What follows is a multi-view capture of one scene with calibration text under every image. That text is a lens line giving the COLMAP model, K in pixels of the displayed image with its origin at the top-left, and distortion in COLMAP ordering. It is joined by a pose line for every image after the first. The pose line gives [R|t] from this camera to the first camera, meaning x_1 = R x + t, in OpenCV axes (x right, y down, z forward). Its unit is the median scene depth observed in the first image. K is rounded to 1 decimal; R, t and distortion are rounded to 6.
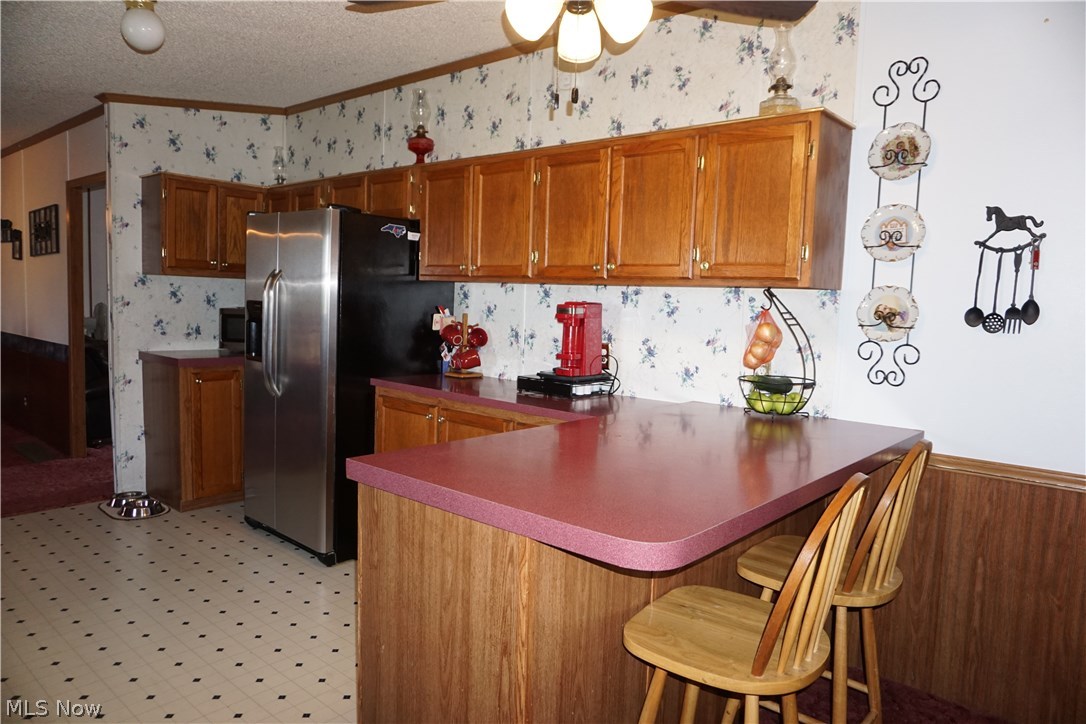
lens RADIAL K [[727.0, 0, 544.1], [0, 727.0, 362.6], [0, 0, 1]] dist [-0.051510, 0.028802]
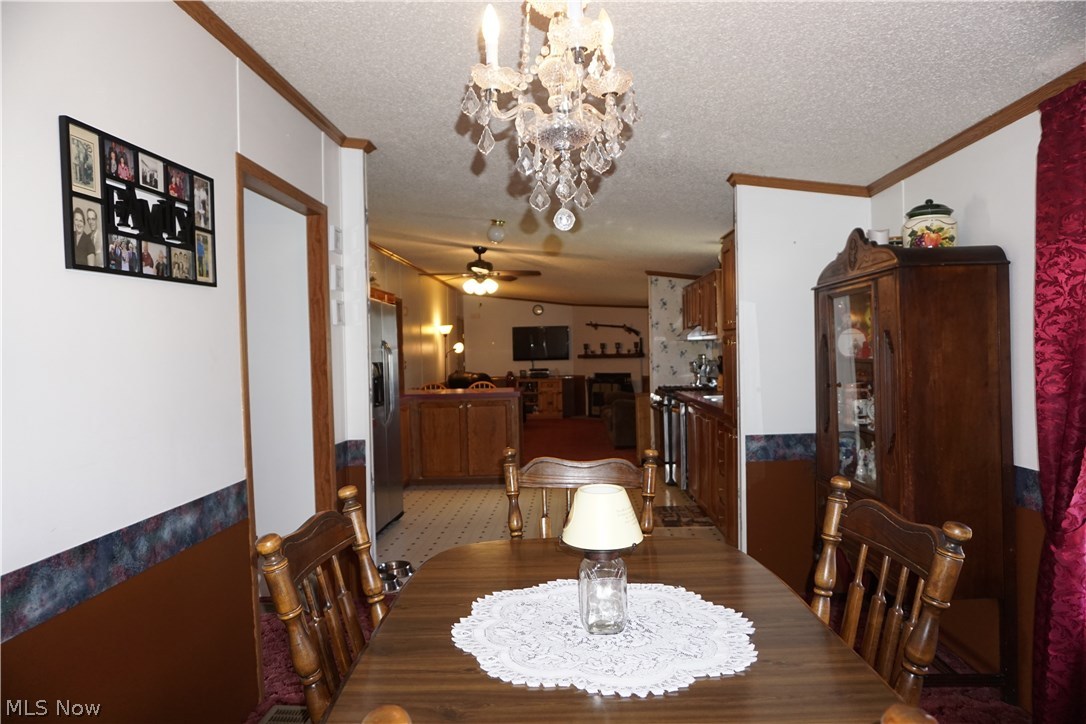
lens RADIAL K [[727.0, 0, 544.1], [0, 727.0, 363.5], [0, 0, 1]] dist [-0.051510, 0.028802]
pose [[-0.626313, -0.027170, 0.779098, -1.668714], [0.075634, 0.992560, 0.095415, -0.191564], [-0.775894, 0.118686, -0.619598, 1.614092]]
